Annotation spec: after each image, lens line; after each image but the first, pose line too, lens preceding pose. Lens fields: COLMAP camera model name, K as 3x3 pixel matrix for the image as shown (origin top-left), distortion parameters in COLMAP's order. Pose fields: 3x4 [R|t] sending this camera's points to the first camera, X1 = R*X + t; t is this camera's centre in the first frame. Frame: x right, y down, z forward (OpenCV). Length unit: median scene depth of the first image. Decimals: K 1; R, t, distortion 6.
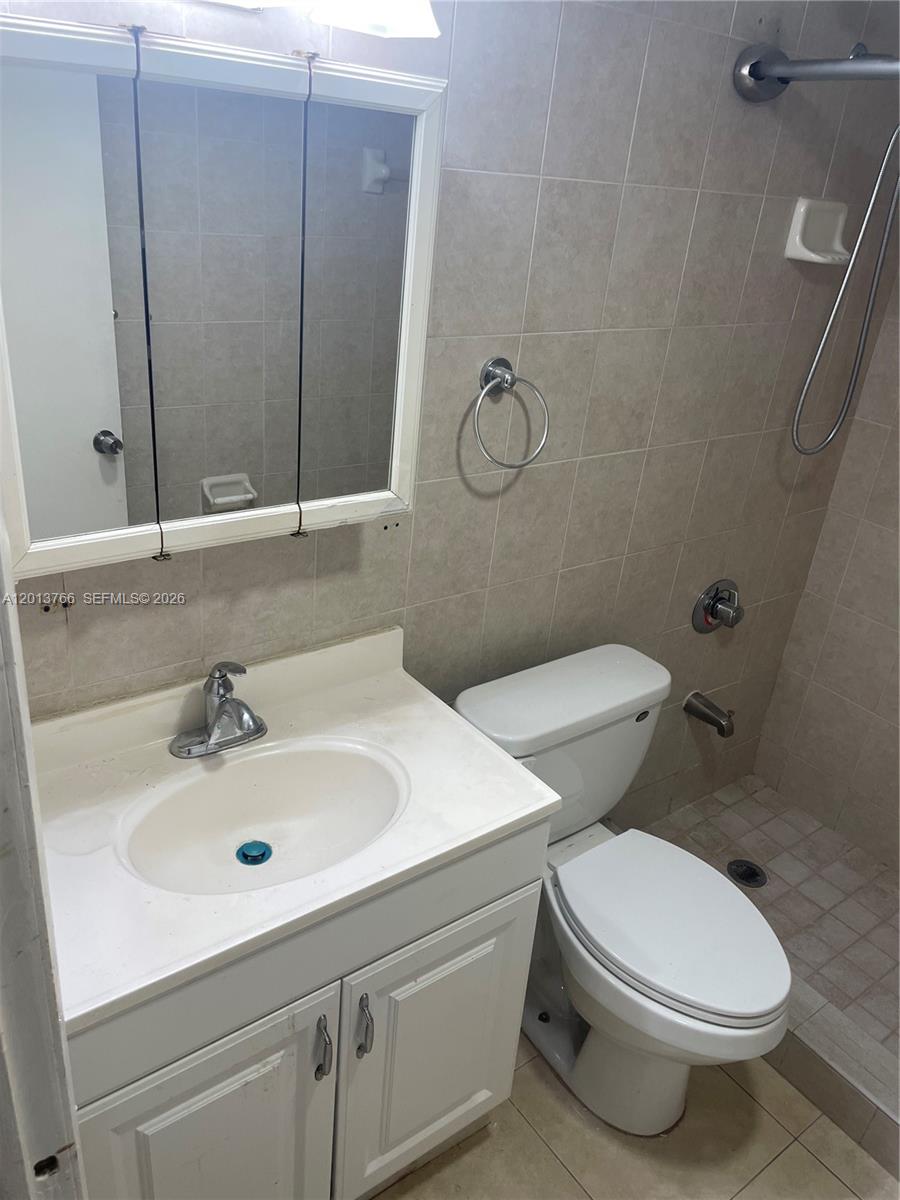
lens RADIAL K [[912.5, 0, 450.1], [0, 912.5, 595.3], [0, 0, 1]] dist [0.085986, -0.118398]
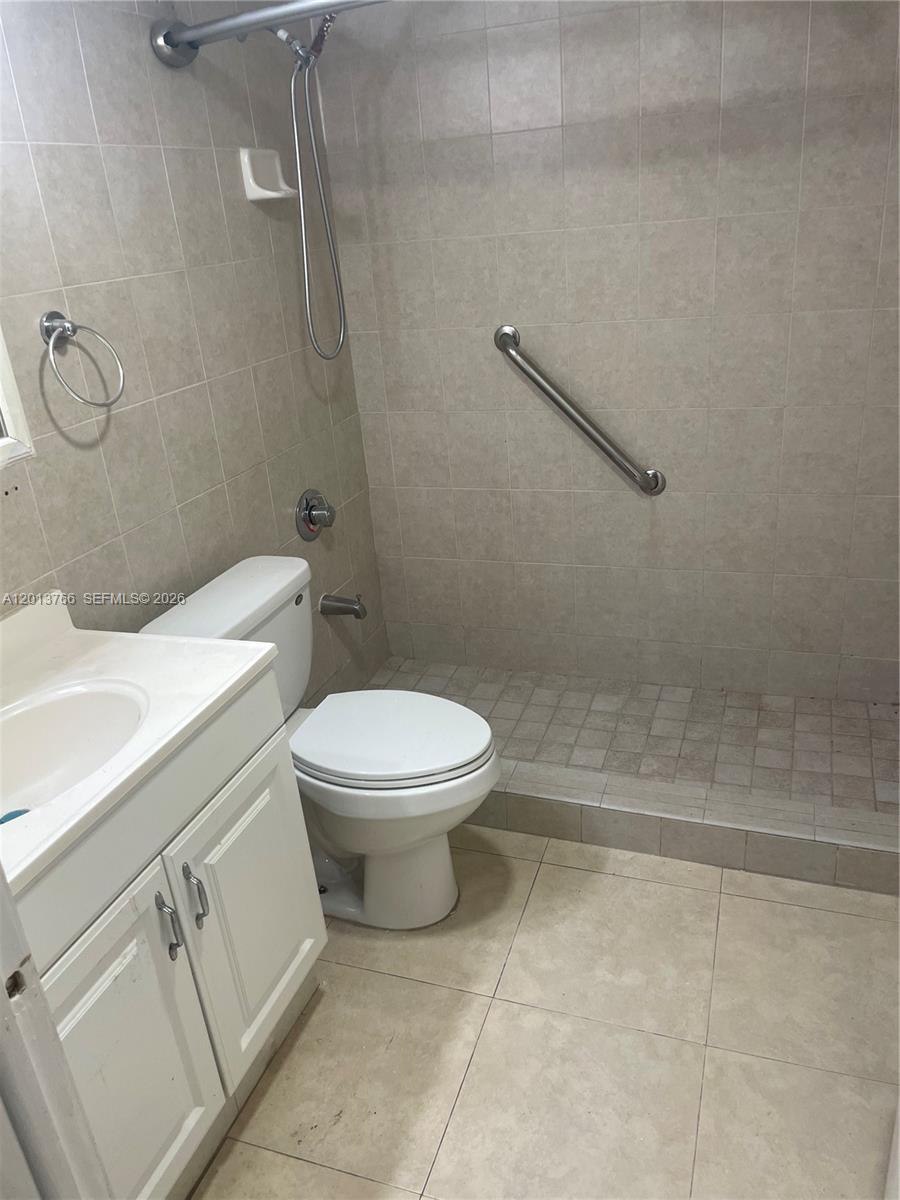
lens RADIAL K [[912.5, 0, 450.9], [0, 912.5, 594.0], [0, 0, 1]] dist [0.085986, -0.118398]
pose [[0.816652, -0.366566, 0.445768, -0.148218], [0.386911, 0.920845, 0.048408, 0.151660], [-0.428228, 0.132941, 0.893839, -0.105080]]
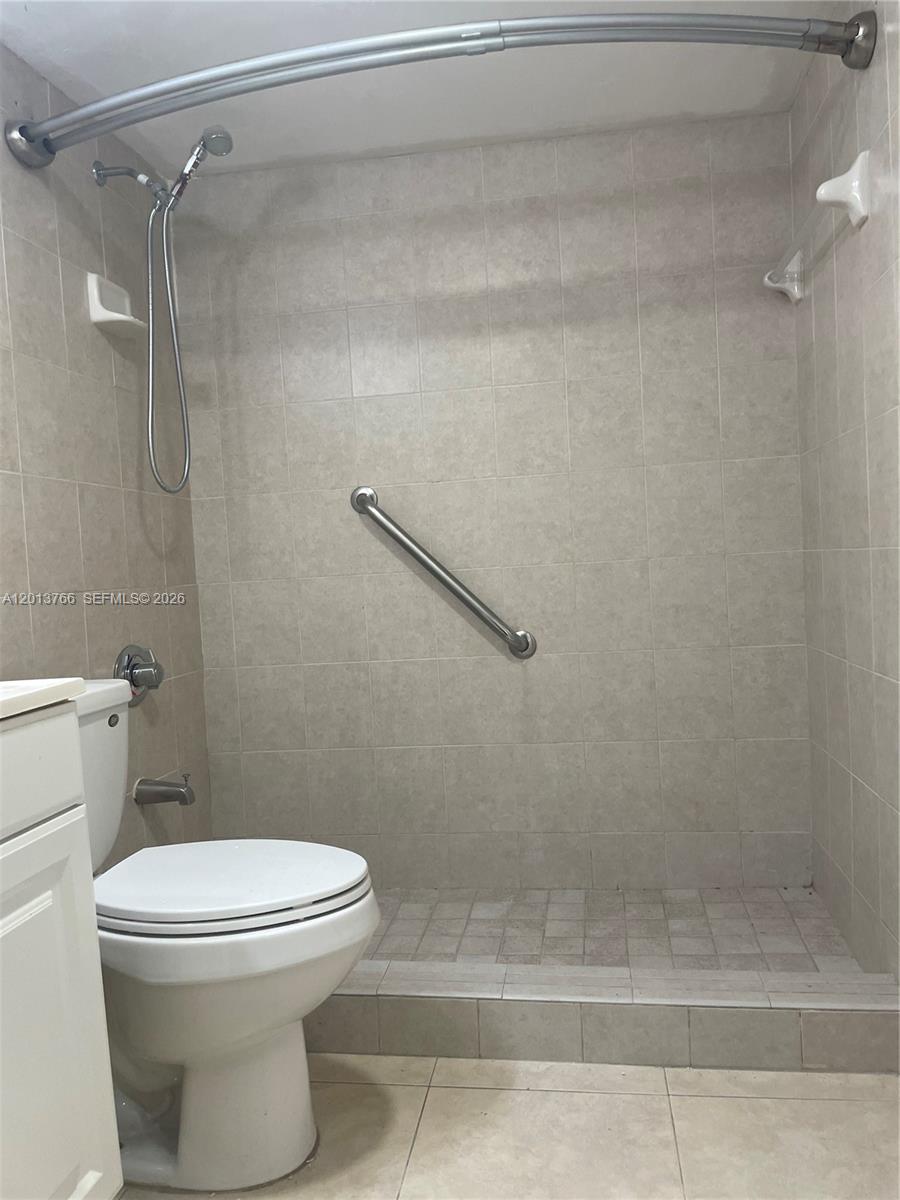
lens RADIAL K [[912.5, 0, 453.1], [0, 912.5, 590.0], [0, 0, 1]] dist [0.085986, -0.118398]
pose [[0.702716, -0.159830, 0.693285, -0.169187], [0.419560, 0.880067, -0.222377, 0.378772], [-0.574595, 0.447143, 0.685495, 0.144080]]
